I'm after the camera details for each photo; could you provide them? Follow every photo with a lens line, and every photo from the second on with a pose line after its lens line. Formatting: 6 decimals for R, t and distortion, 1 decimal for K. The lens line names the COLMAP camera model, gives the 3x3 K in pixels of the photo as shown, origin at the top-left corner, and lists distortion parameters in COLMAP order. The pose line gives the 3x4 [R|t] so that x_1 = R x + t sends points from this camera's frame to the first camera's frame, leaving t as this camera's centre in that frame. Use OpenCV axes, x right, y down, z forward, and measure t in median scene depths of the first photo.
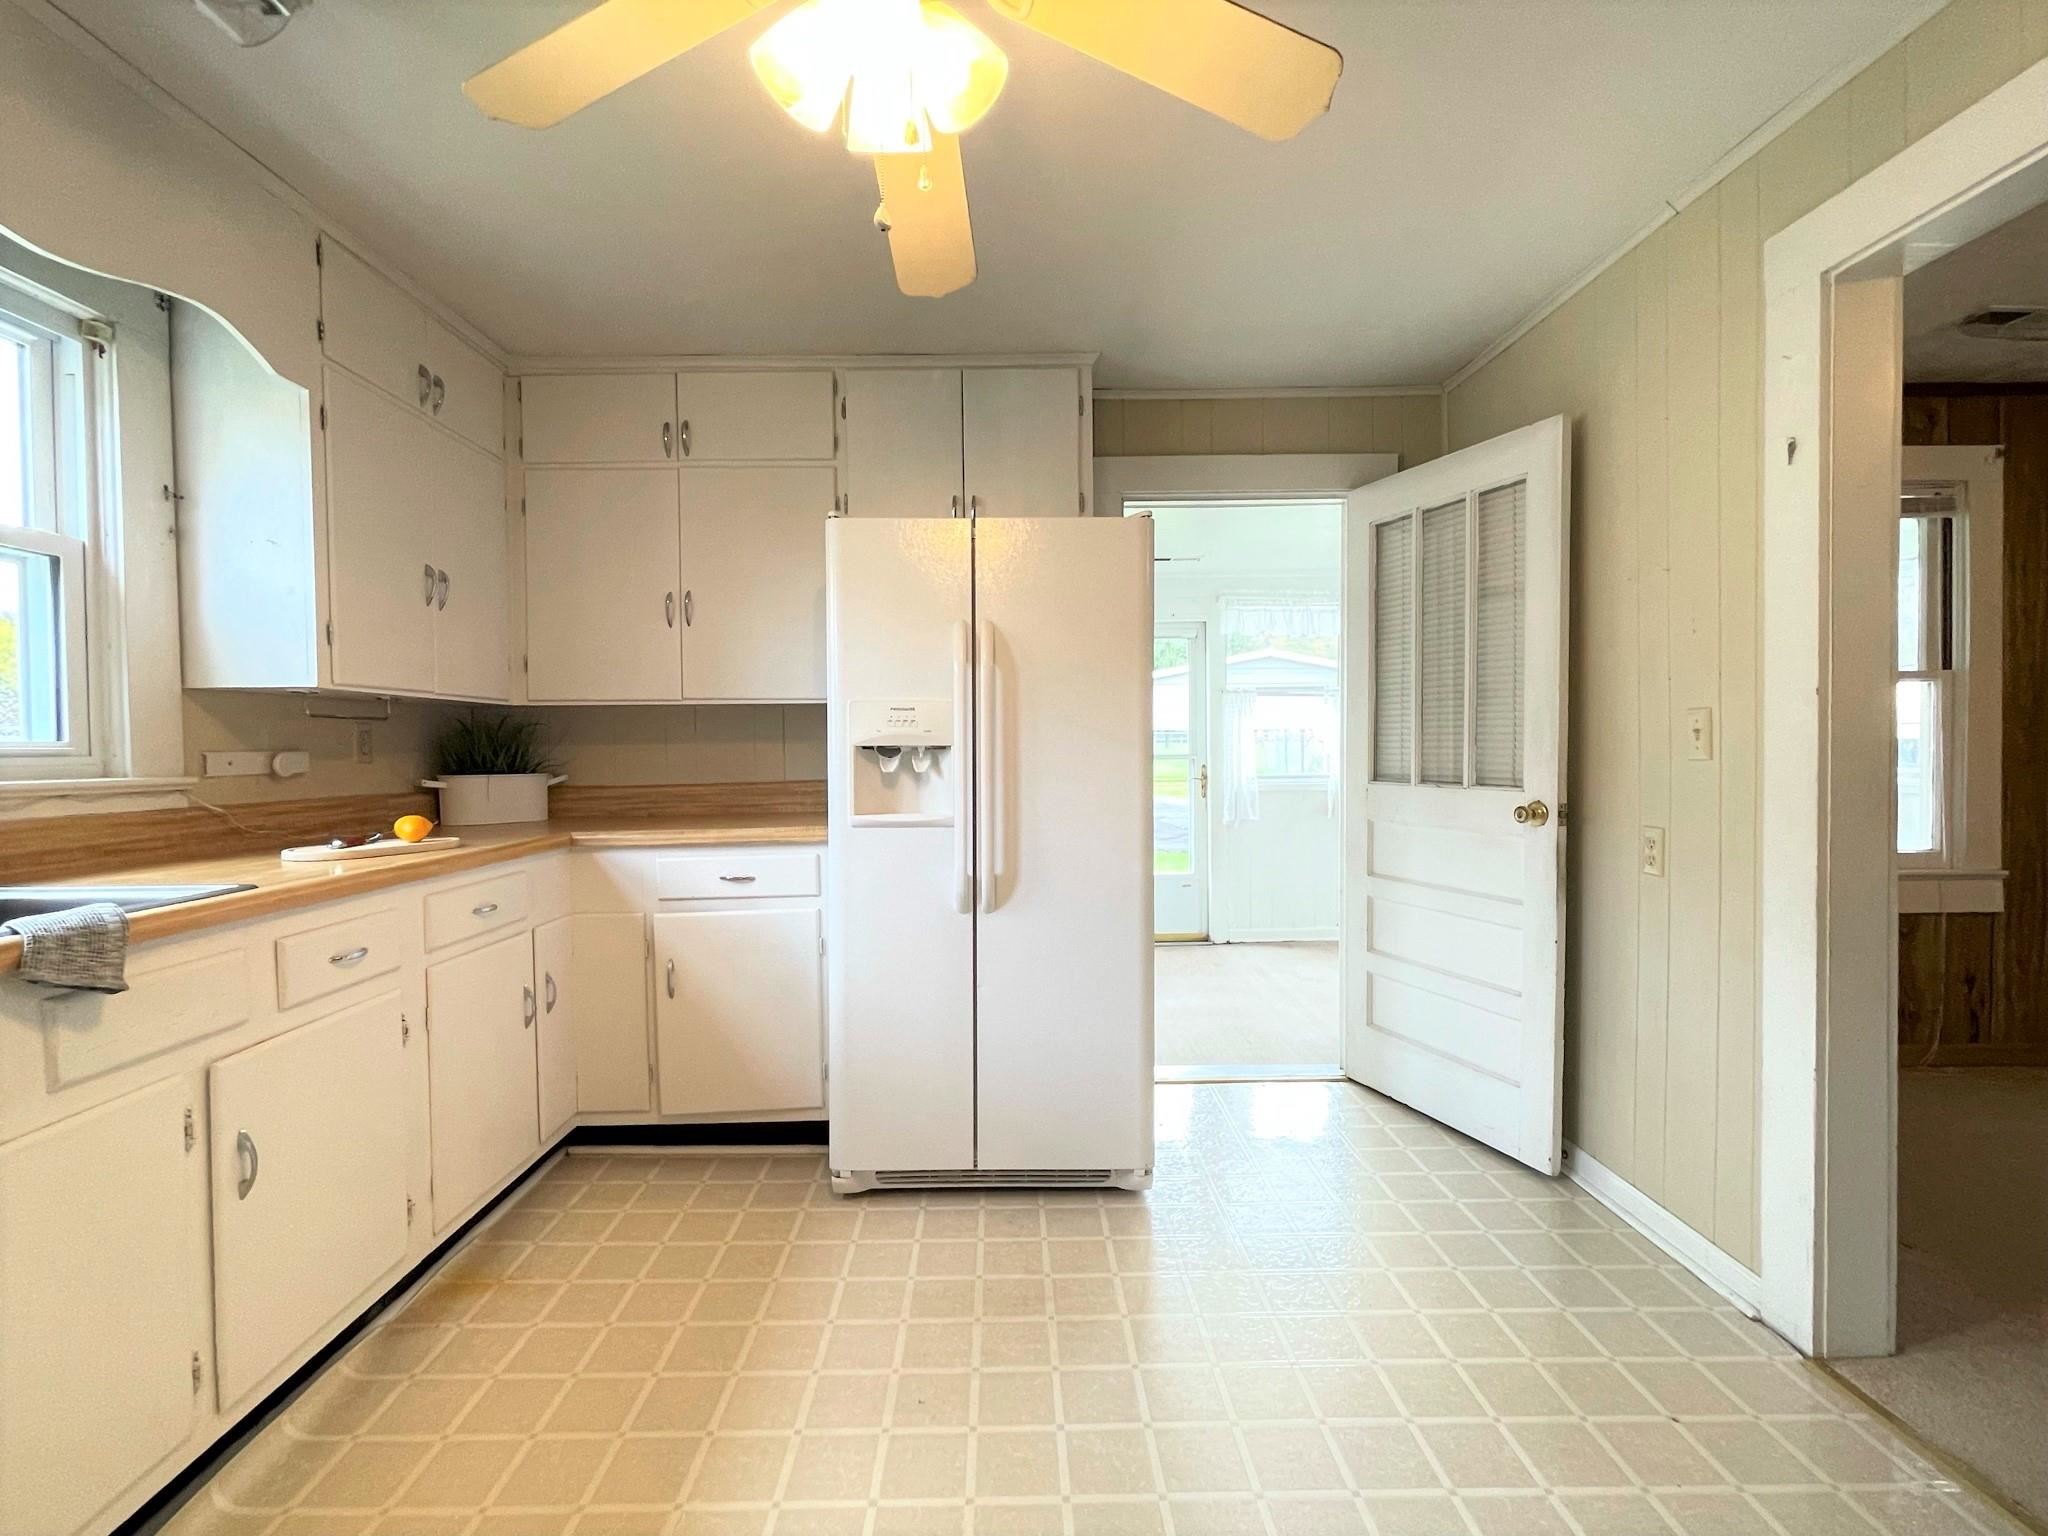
lens RADIAL K [[922.2, 0, 1014.3], [0, 922.2, 772.3], [0, 0, 1]] dist [0.001021, -0.000094]
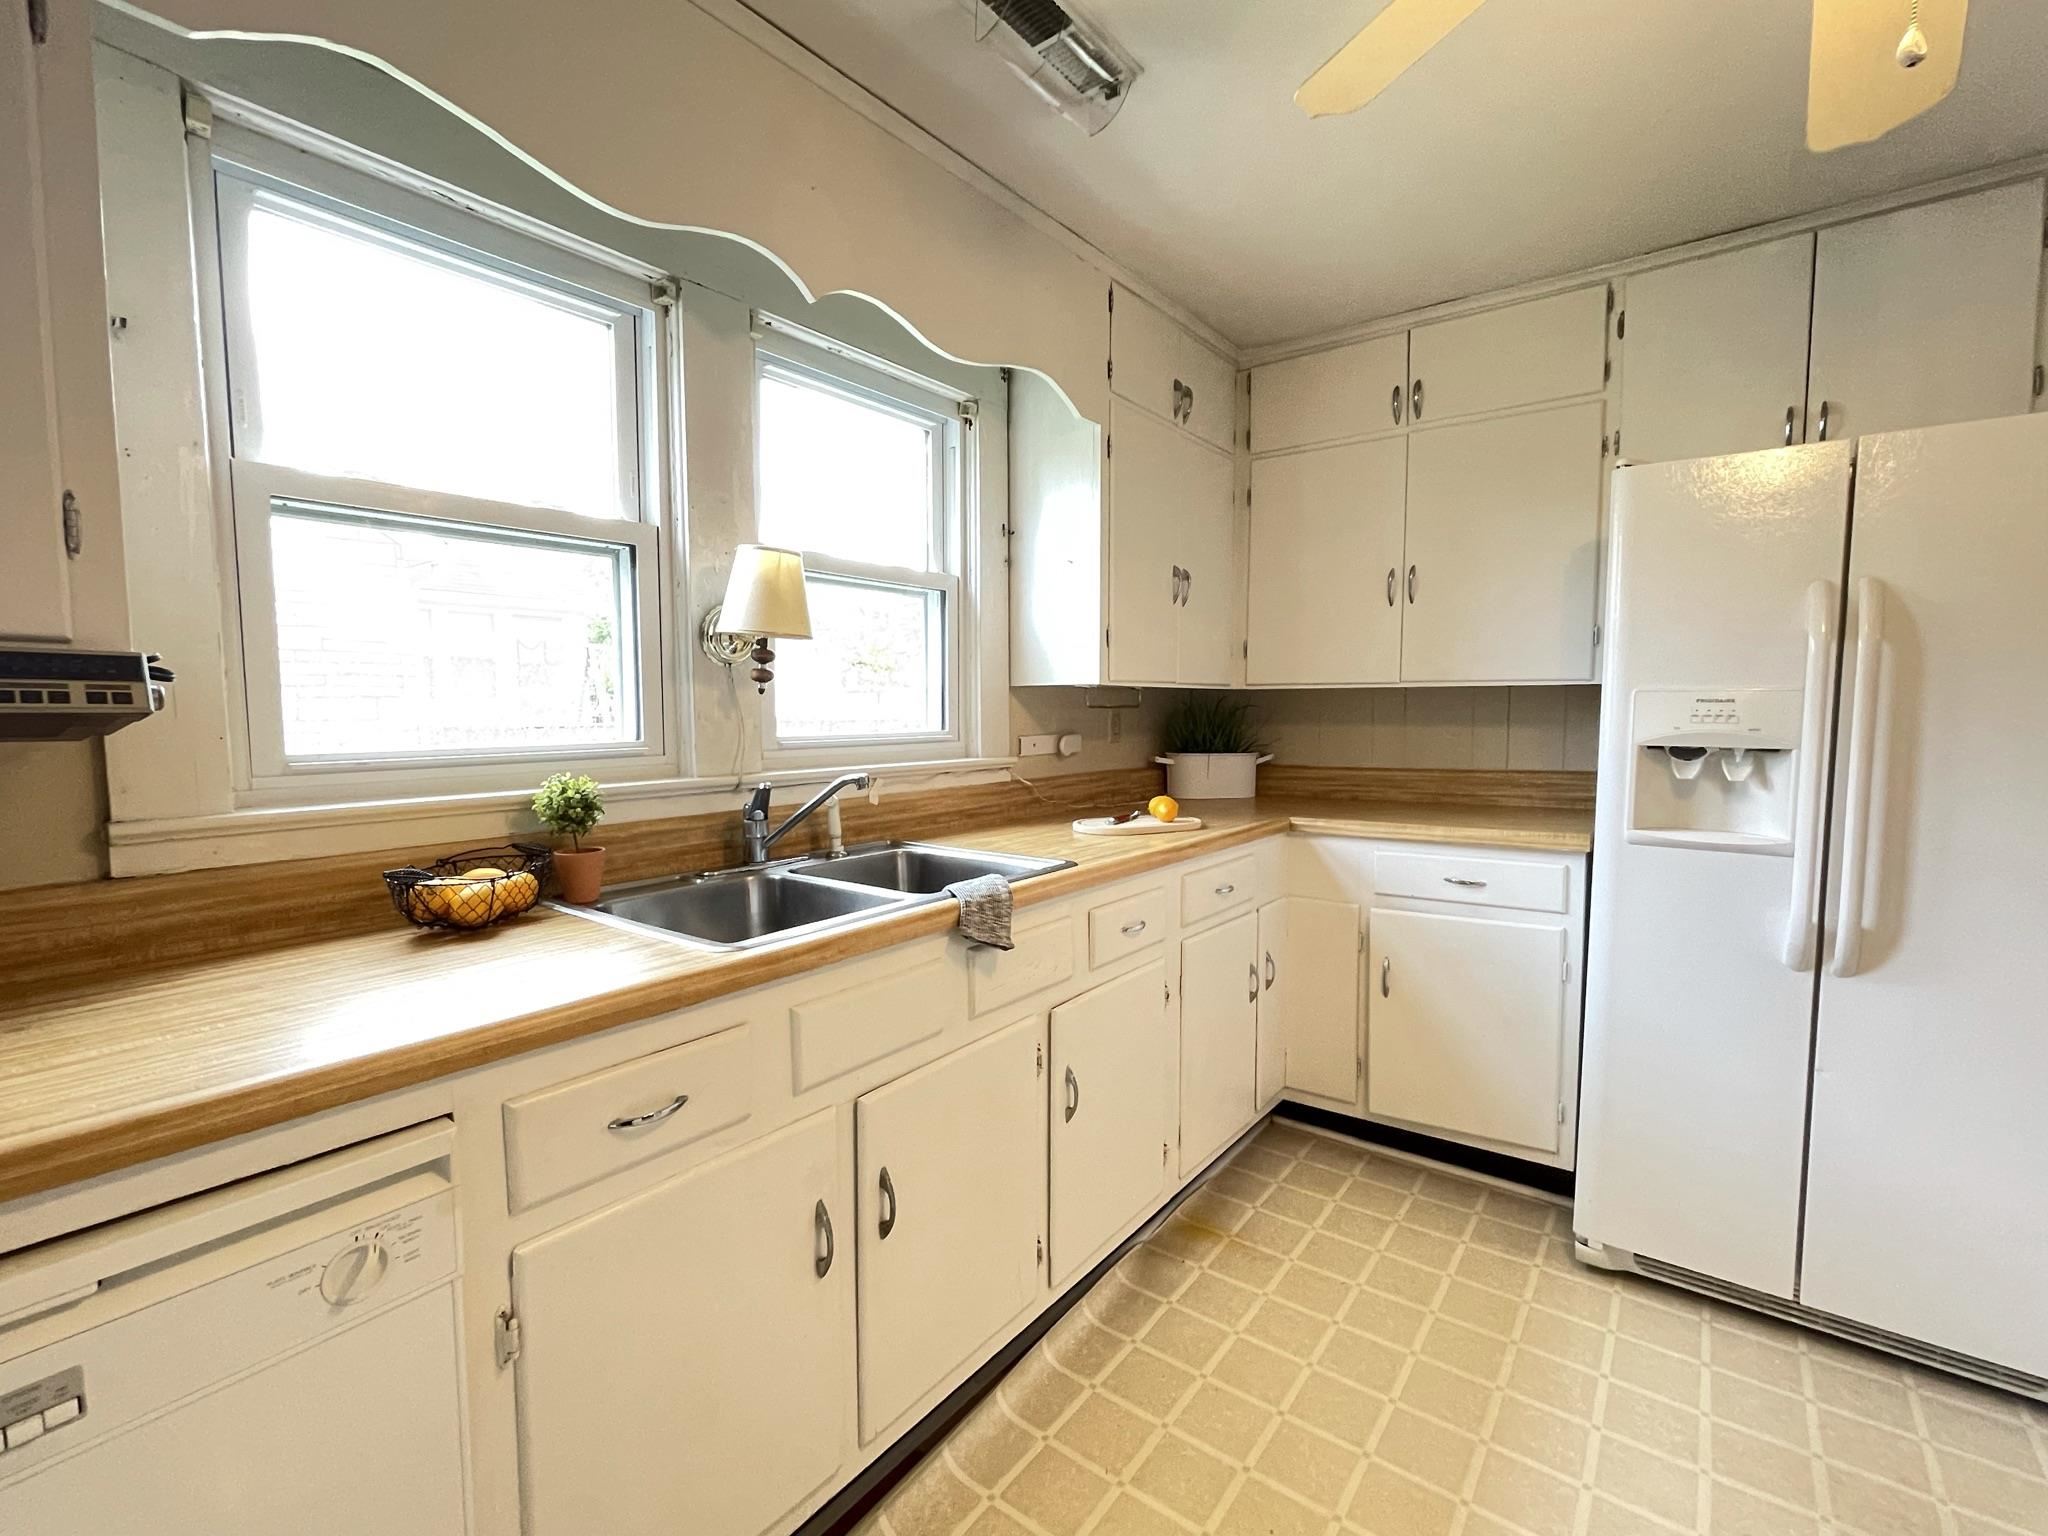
lens RADIAL K [[922.2, 0, 1015.3], [0, 922.2, 772.9], [0, 0, 1]] dist [0.001021, -0.000094]
pose [[0.790077, 0.051509, -0.610840, -0.107271], [-0.020900, 0.998148, 0.057136, -0.038742], [0.612651, -0.032375, 0.789690, 0.010101]]
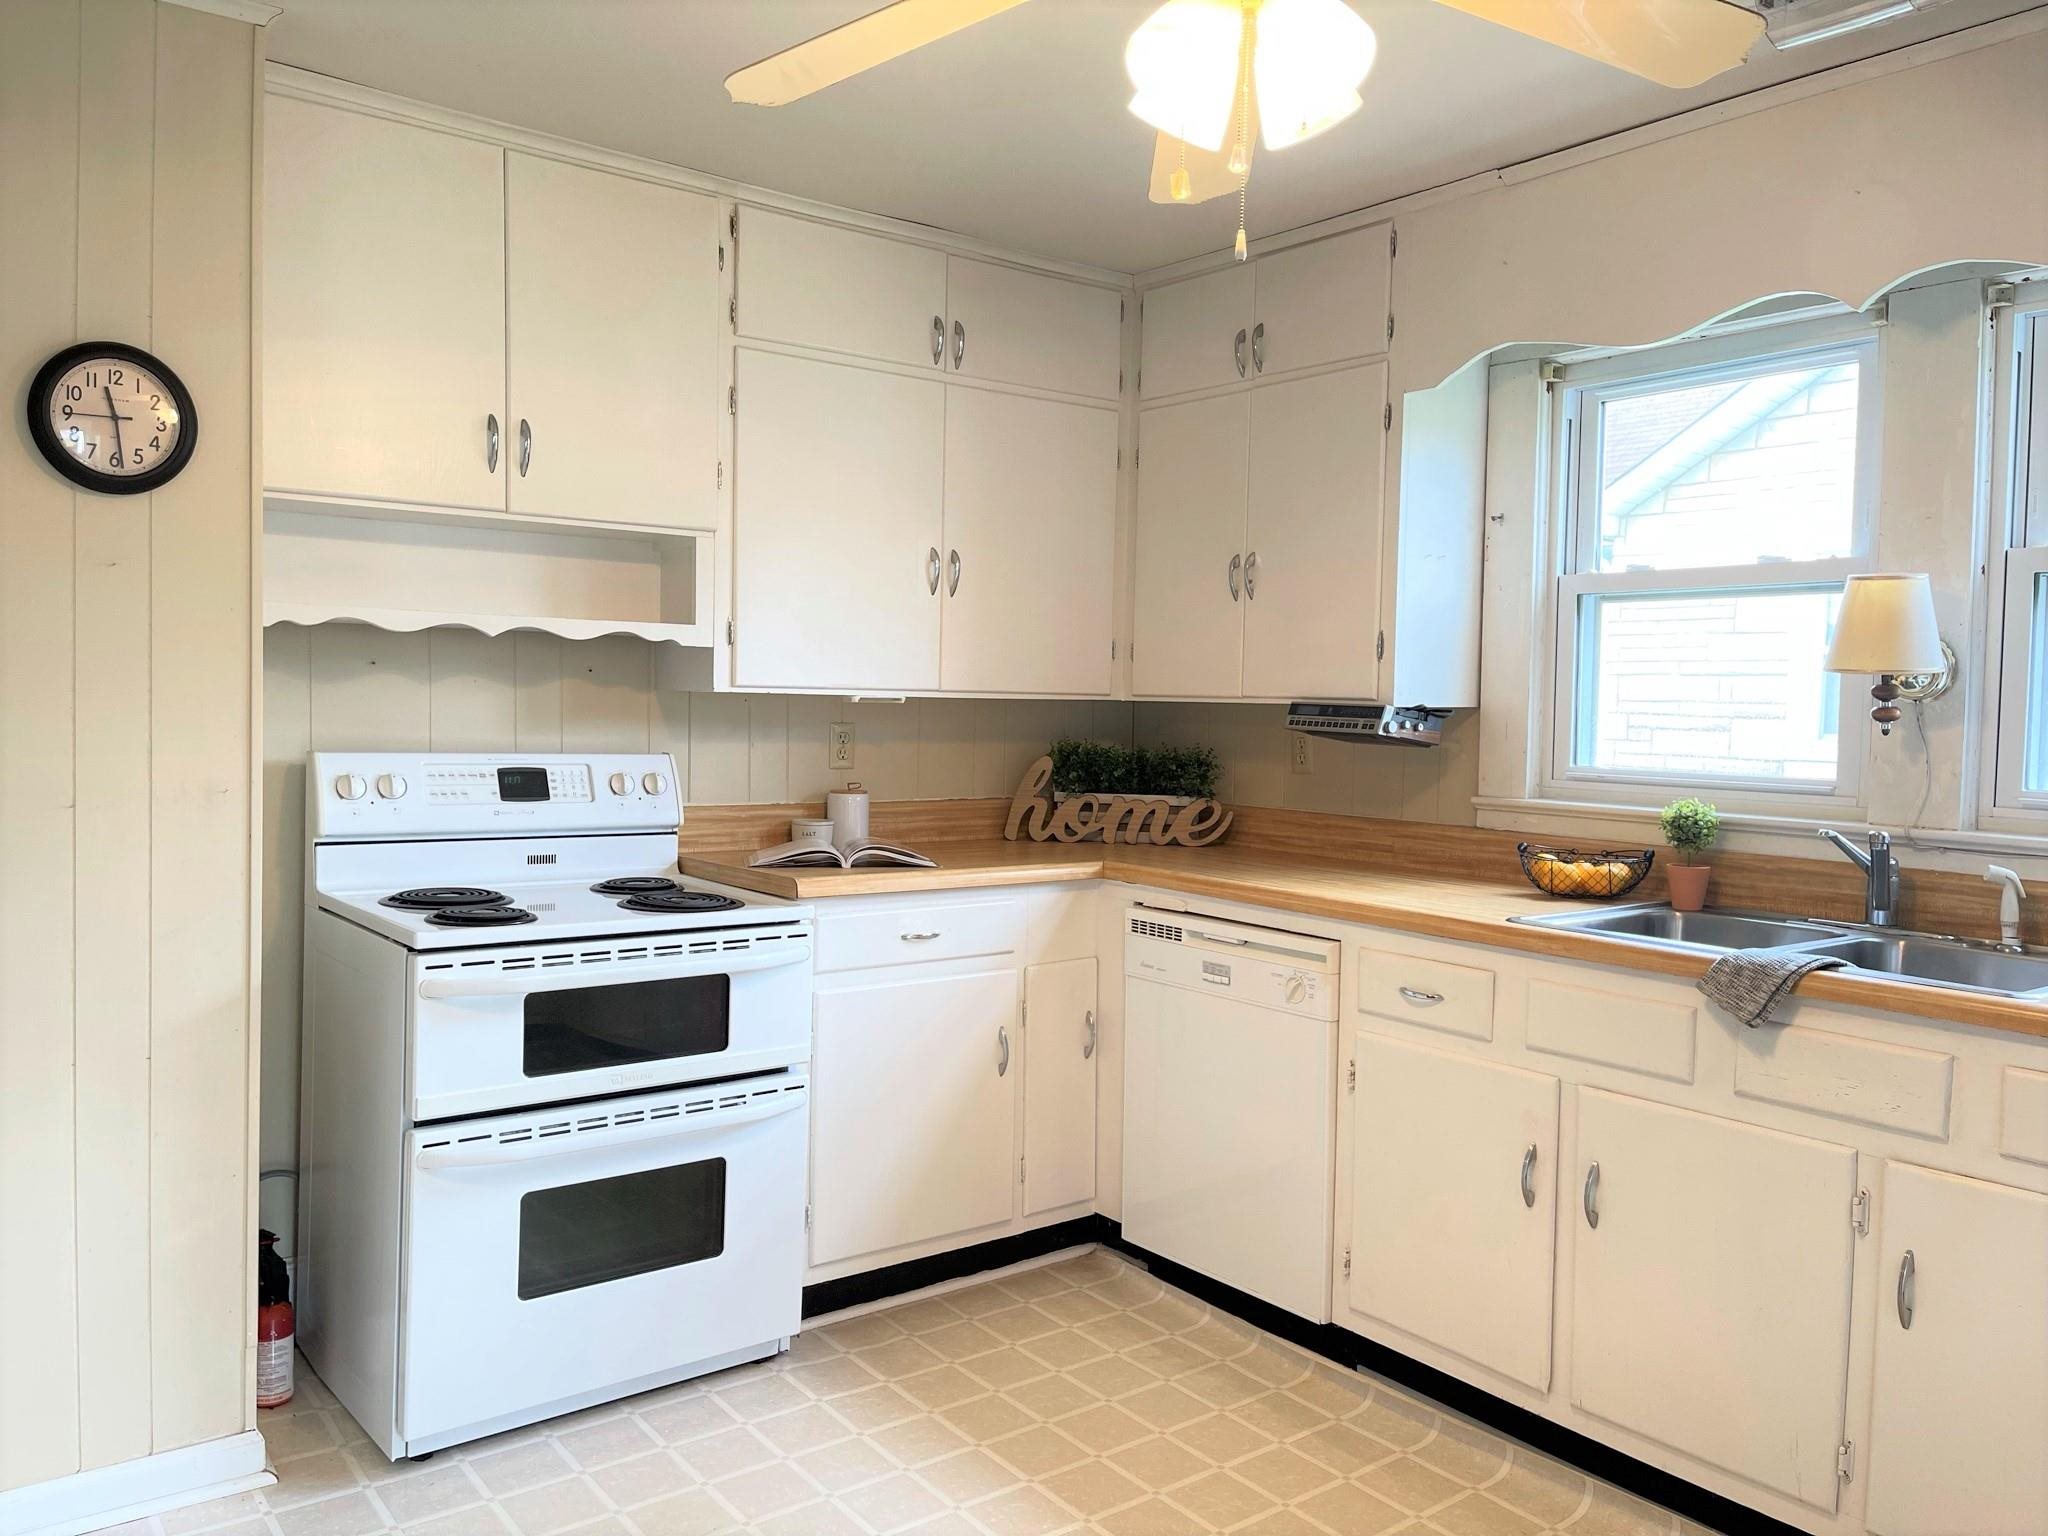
lens RADIAL K [[1565.9, 0, 1027.7], [0, 1565.9, 772.6], [0, 0, 1]] dist [0.053225, -0.022351]
pose [[-0.795673, 0.022379, -0.605312, 0.456542], [-0.031409, 0.996449, 0.078126, -0.099012], [0.604911, 0.081175, -0.792145, 1.018271]]
